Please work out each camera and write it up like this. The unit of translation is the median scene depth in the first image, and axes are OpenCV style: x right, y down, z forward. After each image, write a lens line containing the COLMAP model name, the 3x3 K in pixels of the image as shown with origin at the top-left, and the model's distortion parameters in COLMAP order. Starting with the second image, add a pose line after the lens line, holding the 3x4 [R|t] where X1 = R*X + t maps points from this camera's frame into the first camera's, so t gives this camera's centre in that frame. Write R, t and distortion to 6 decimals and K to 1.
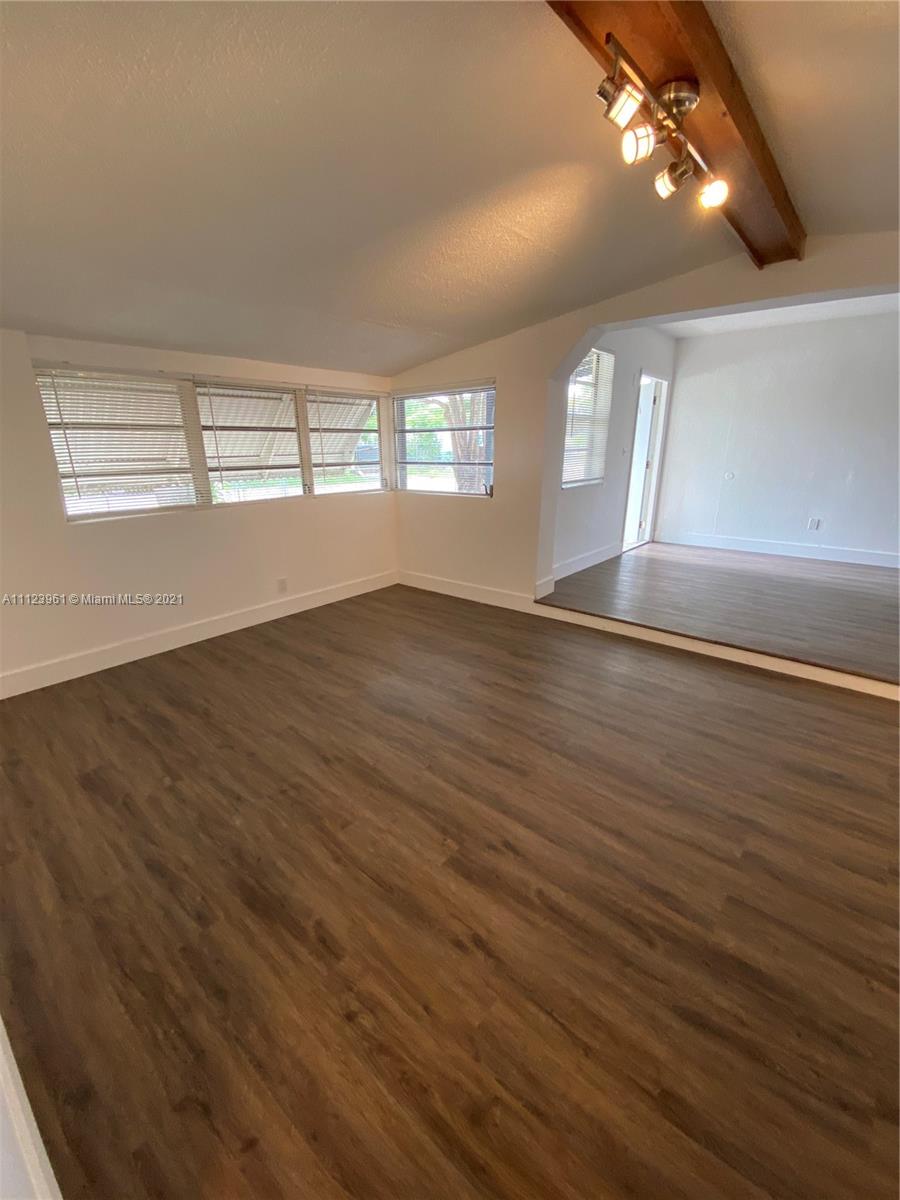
lens RADIAL K [[484.2, 0, 450.9], [0, 484.2, 596.2], [0, 0, 1]] dist [0.036776, -0.027796]
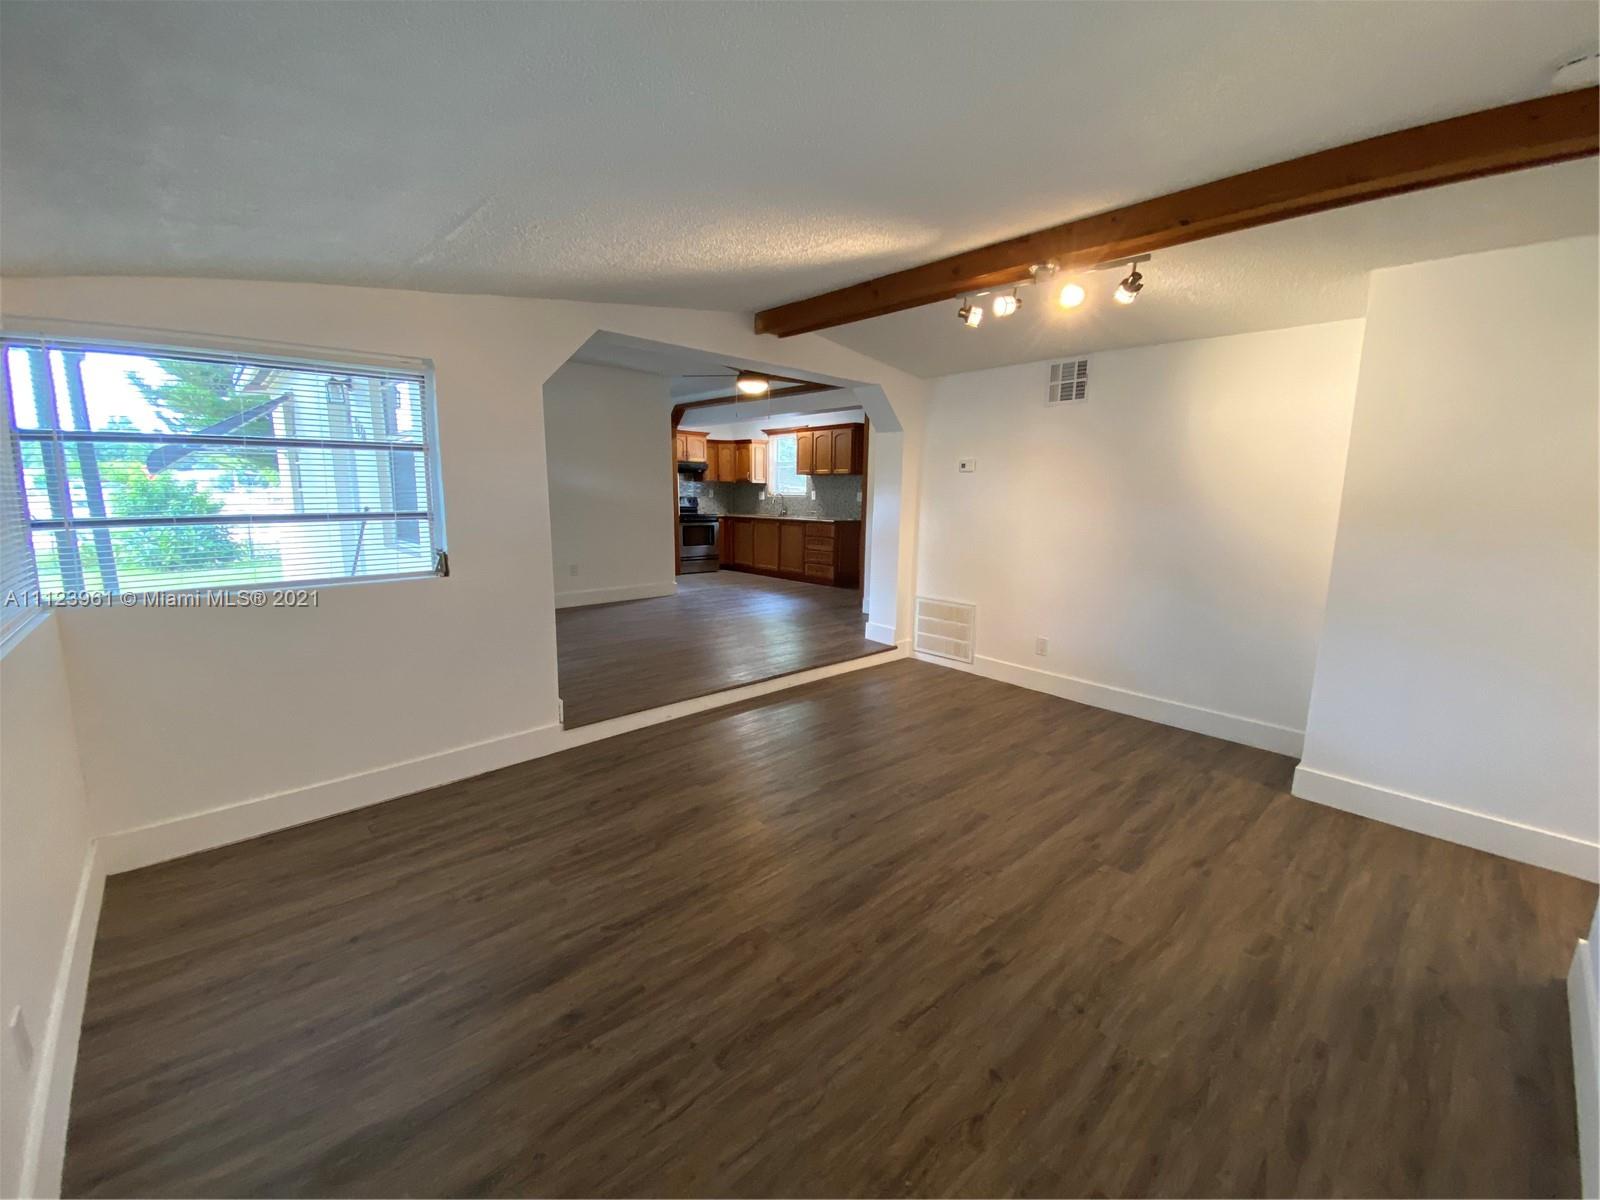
lens RADIAL K [[645.7, 0, 800.0], [0, 645.7, 600.0], [0, 0, 1]] dist [0.036776, -0.027796]
pose [[0.121403, -0.160681, 0.979512, -0.833737], [0.281213, 0.951948, 0.121305, -0.233792], [-0.951935, 0.260724, 0.160755, 0.781071]]
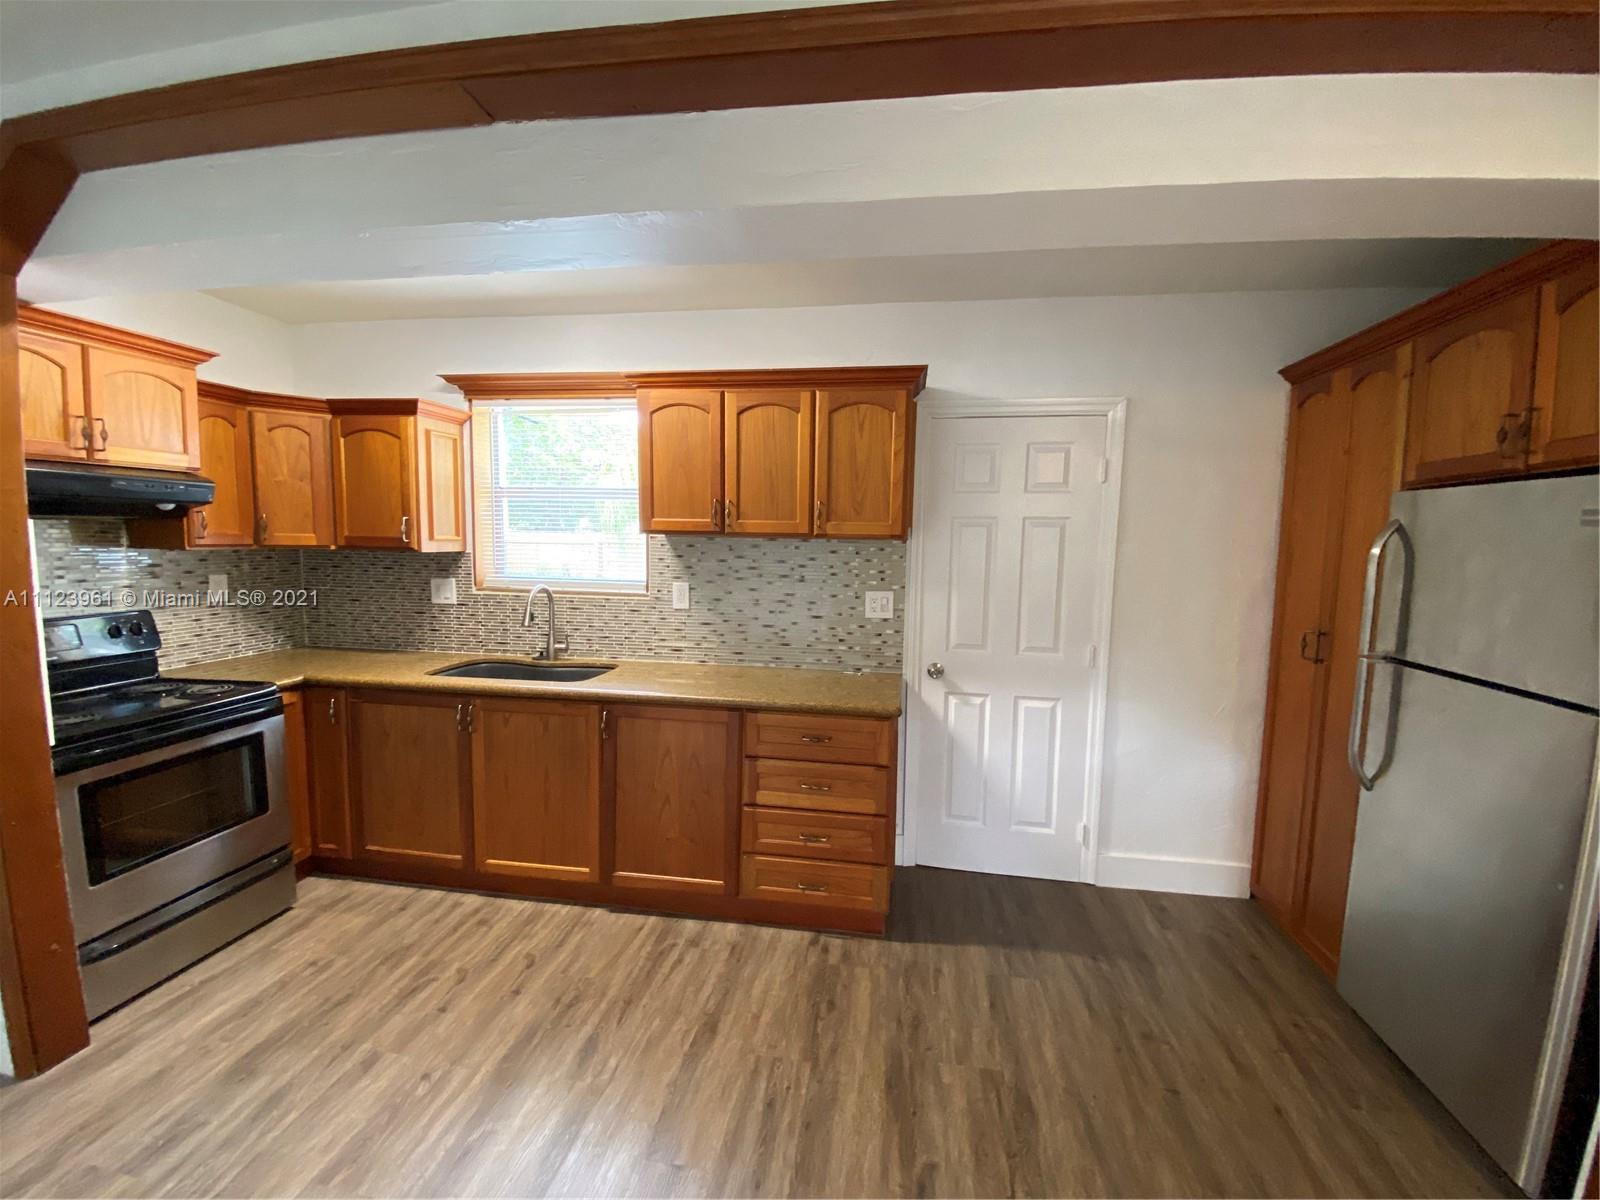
lens RADIAL K [[645.7, 0, 800.0], [0, 645.7, 600.0], [0, 0, 1]] dist [0.036776, -0.027796]
pose [[-0.521798, -0.096187, 0.847629, 1.505426], [0.231251, 0.940469, 0.249079, -0.534719], [-0.821128, 0.325984, -0.468492, 1.442319]]
